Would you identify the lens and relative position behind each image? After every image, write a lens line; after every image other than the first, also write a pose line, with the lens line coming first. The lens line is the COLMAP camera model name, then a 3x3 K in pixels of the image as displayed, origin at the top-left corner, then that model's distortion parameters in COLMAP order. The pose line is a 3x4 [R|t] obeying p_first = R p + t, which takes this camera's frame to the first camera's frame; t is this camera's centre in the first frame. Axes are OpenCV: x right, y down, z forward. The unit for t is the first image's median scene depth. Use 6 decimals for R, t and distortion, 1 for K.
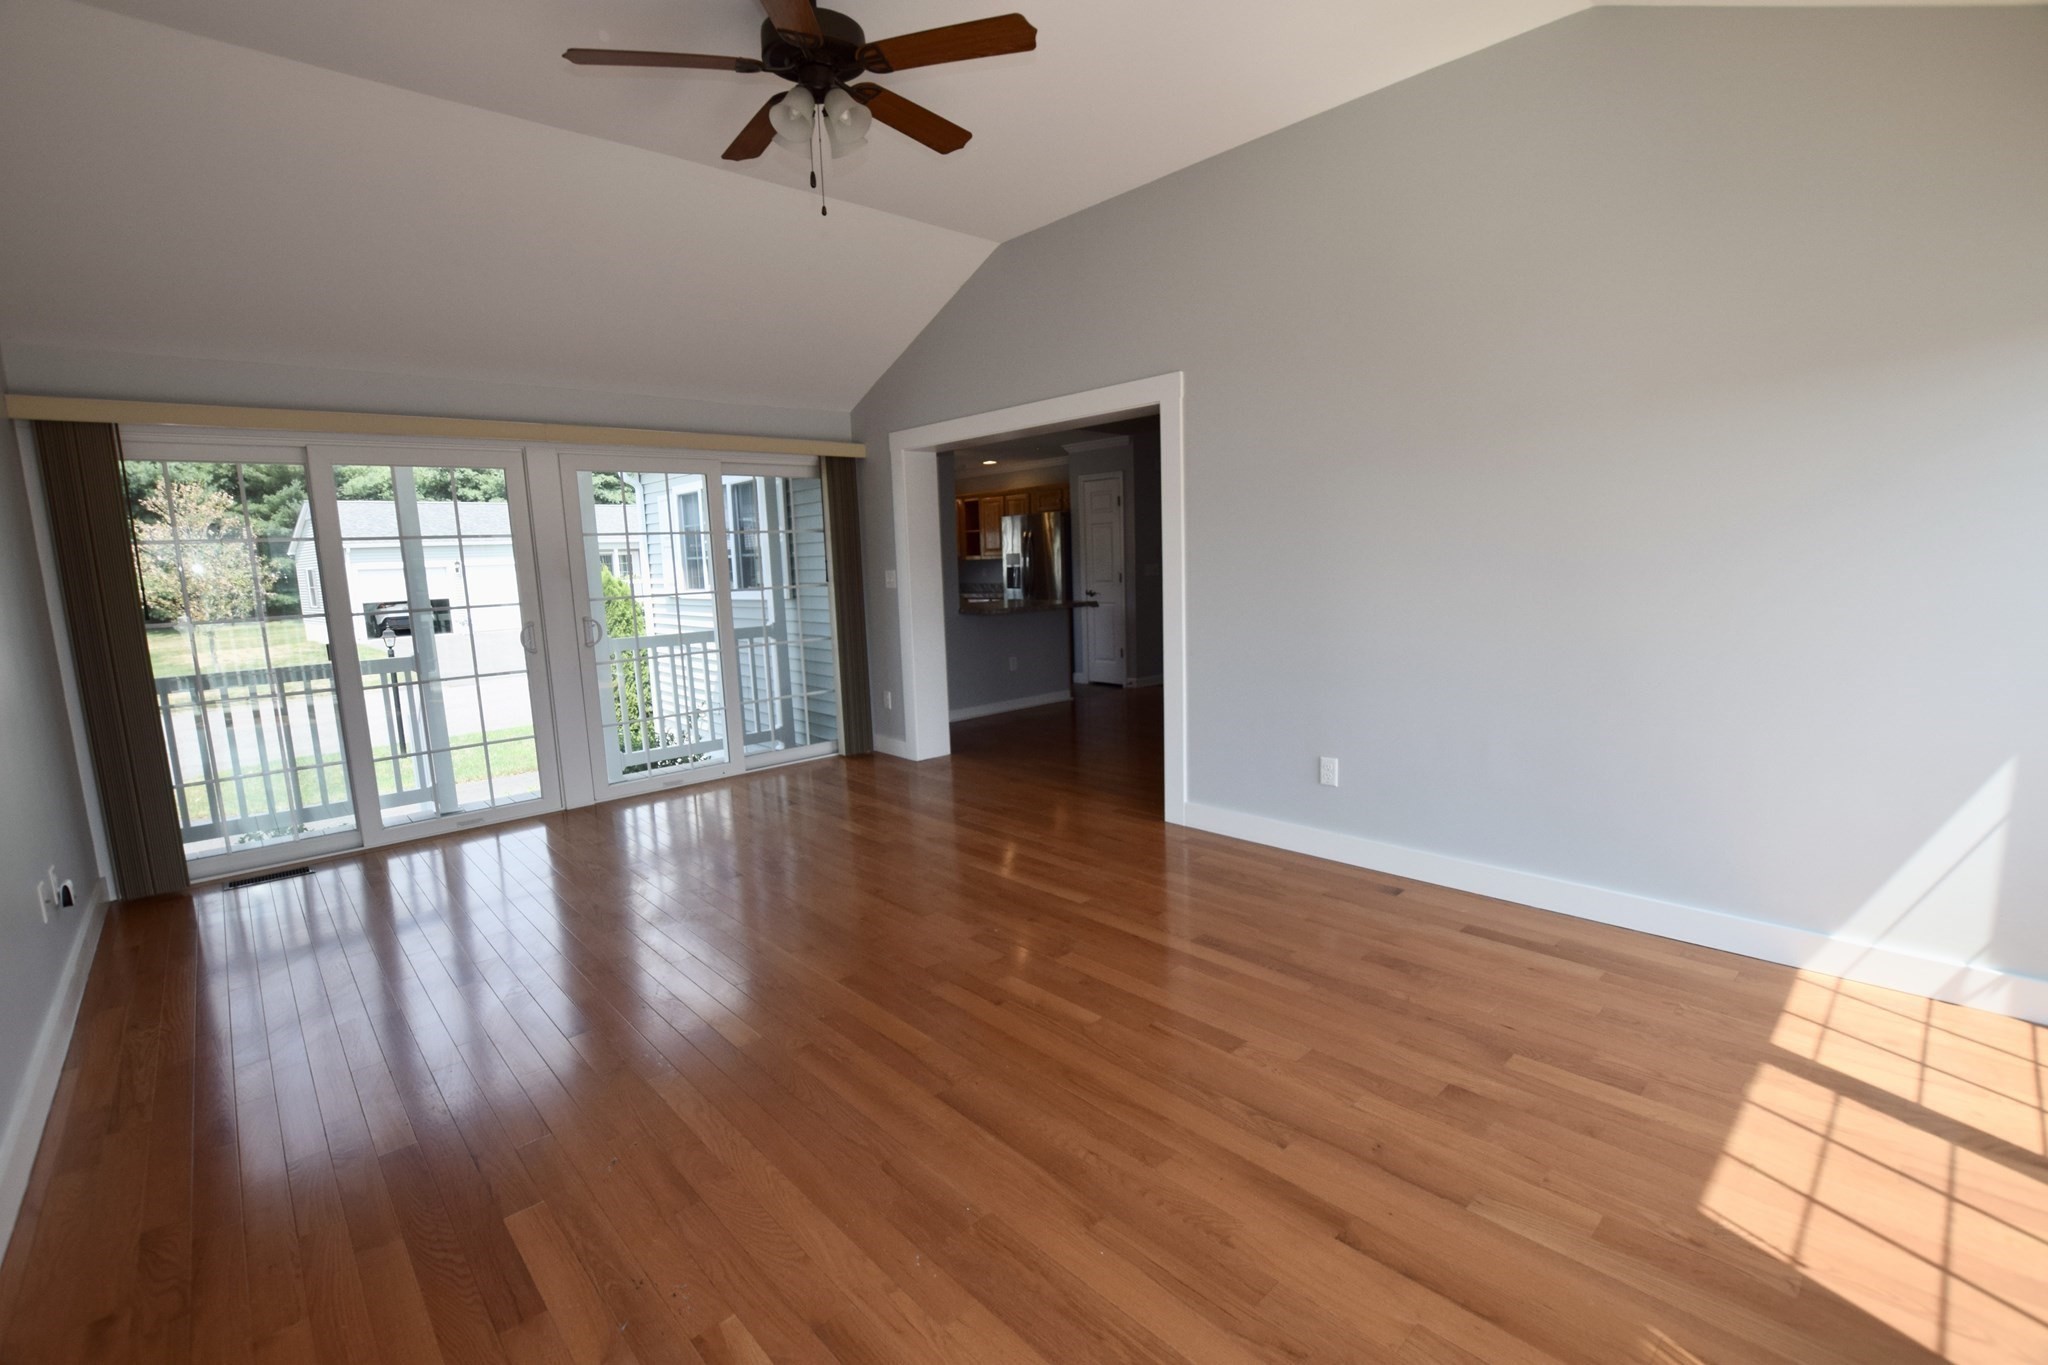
lens RADIAL K [[895.6, 0, 1018.1], [0, 895.6, 682.6], [0, 0, 1]] dist [-0.030705, 0.000745]
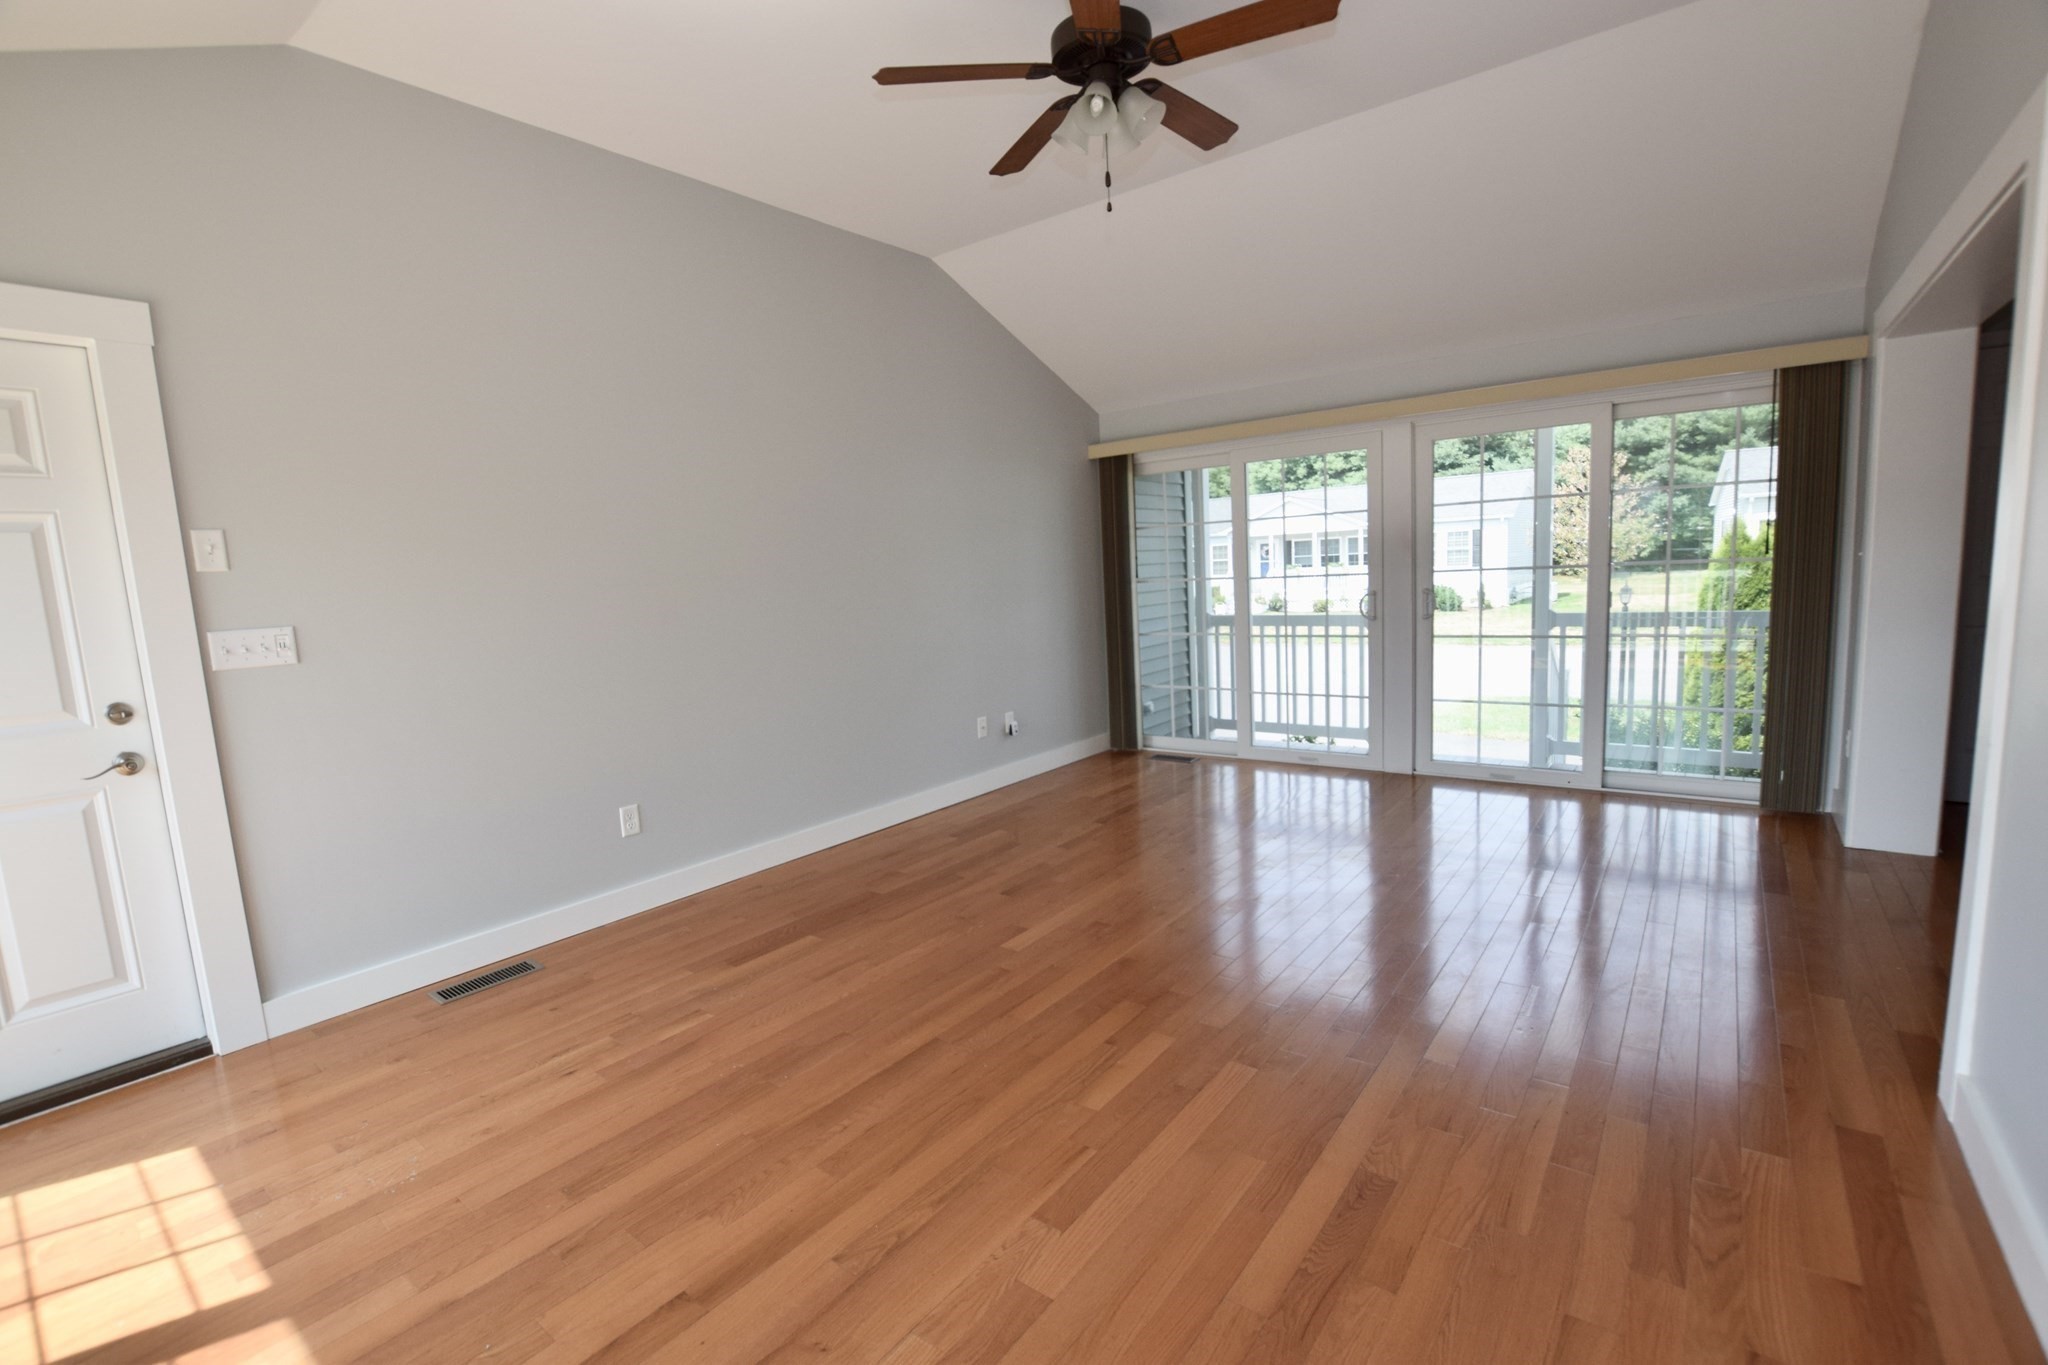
lens RADIAL K [[895.6, 0, 1043.6], [0, 895.6, 693.5], [0, 0, 1]] dist [-0.030705, 0.000745]
pose [[0.177029, 0.162681, -0.970668, 0.482407], [-0.089280, 0.984833, 0.148772, -0.077623], [0.980148, 0.060324, 0.188868, 0.442171]]
